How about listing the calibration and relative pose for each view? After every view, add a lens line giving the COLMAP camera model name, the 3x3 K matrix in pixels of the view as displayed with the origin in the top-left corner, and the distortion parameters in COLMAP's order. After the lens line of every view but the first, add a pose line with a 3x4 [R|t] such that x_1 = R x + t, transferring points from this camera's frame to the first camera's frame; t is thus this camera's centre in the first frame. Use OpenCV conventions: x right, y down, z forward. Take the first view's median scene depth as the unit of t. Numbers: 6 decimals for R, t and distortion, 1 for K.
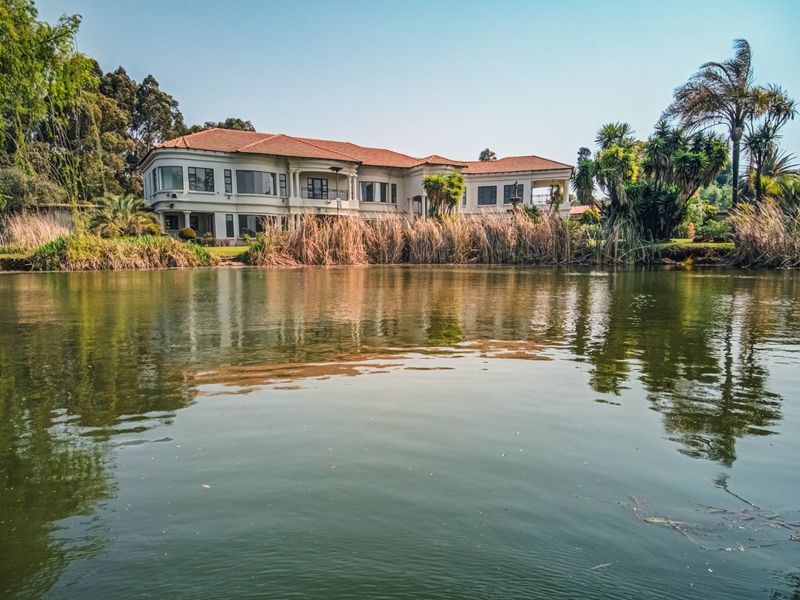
lens RADIAL K [[563.8, 0, 396.2], [0, 563.8, 305.3], [0, 0, 1]] dist [0.242880, -0.283354]
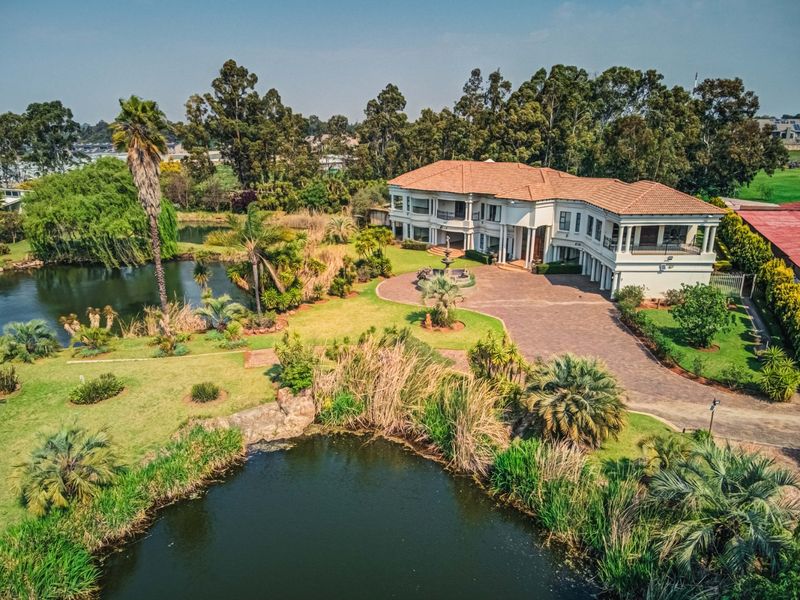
lens RADIAL K [[563.8, 0, 396.2], [0, 563.8, 305.3], [0, 0, 1]] dist [0.242880, -0.283354]
pose [[0.194582, 0.292248, -0.936338, 1.306476], [-0.084937, 0.956018, 0.280740, -0.398024], [0.977202, 0.024903, 0.210846, 0.661416]]
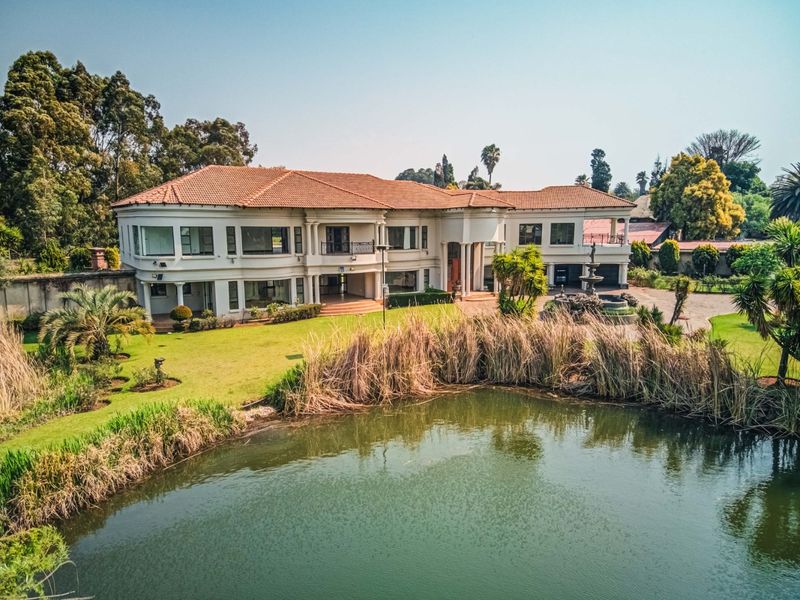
lens RADIAL K [[563.8, 0, 396.2], [0, 563.8, 305.3], [0, 0, 1]] dist [0.242880, -0.283354]
pose [[0.998775, -0.004248, 0.049304, -0.107303], [0.001697, 0.998663, 0.051662, -0.171788], [-0.049458, -0.051515, 0.997447, 0.205104]]
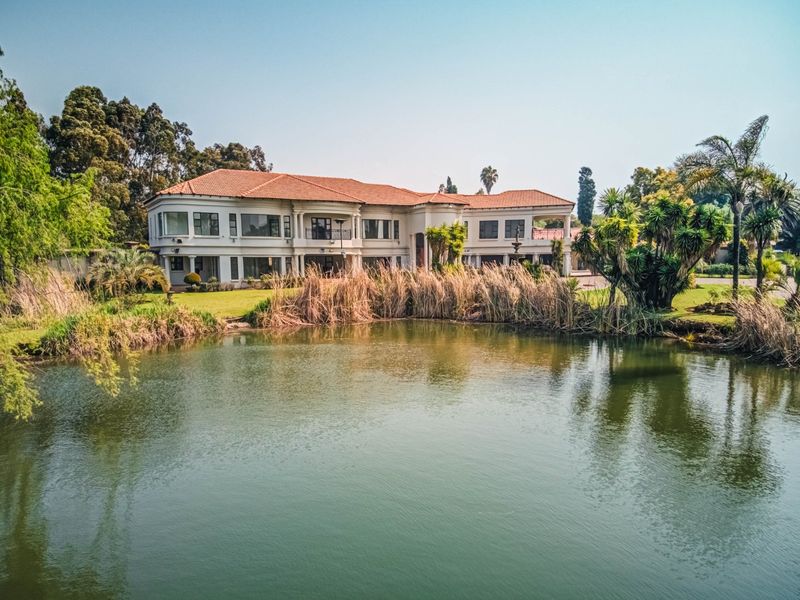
lens RADIAL K [[563.8, 0, 396.2], [0, 563.8, 305.3], [0, 0, 1]] dist [0.242880, -0.283354]
pose [[0.999999, 0.001539, -0.000768, -0.004332], [-0.001539, 0.999999, -0.000508, -0.075954], [0.000767, 0.000509, 1.000000, -0.006230]]
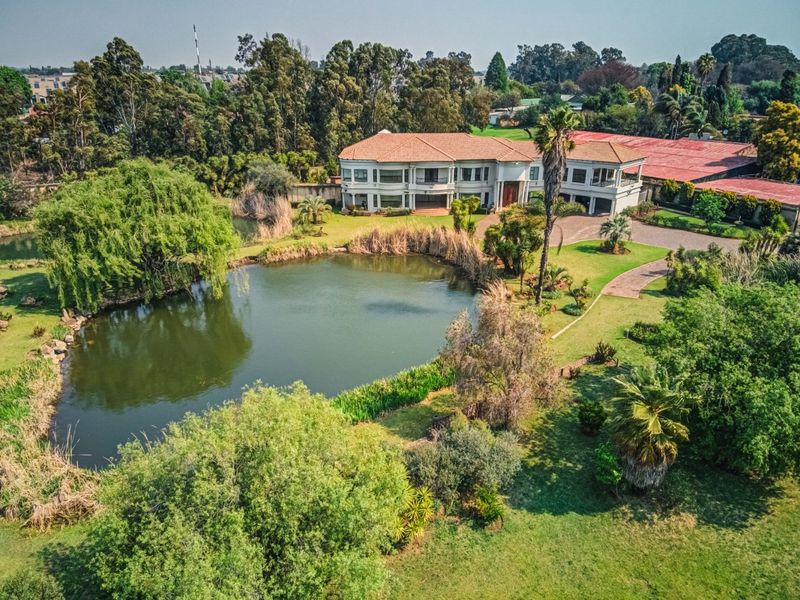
lens RADIAL K [[563.8, 0, 396.2], [0, 563.8, 305.3], [0, 0, 1]] dist [0.242880, -0.283354]
pose [[0.867133, 0.192303, -0.459455, 0.662483], [-0.051735, 0.952246, 0.300918, -0.377446], [0.495382, -0.237166, 0.835673, -0.533210]]
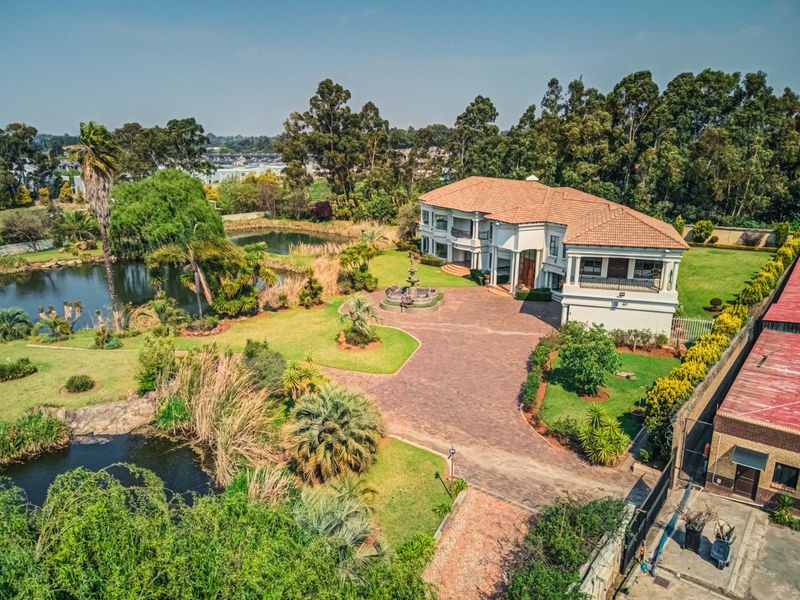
lens RADIAL K [[563.8, 0, 396.2], [0, 563.8, 305.3], [0, 0, 1]] dist [0.242880, -0.283354]
pose [[-0.084584, 0.285921, -0.954513, 1.333017], [-0.085162, 0.952366, 0.292825, -0.453807], [0.992770, 0.106057, -0.056205, 1.045826]]
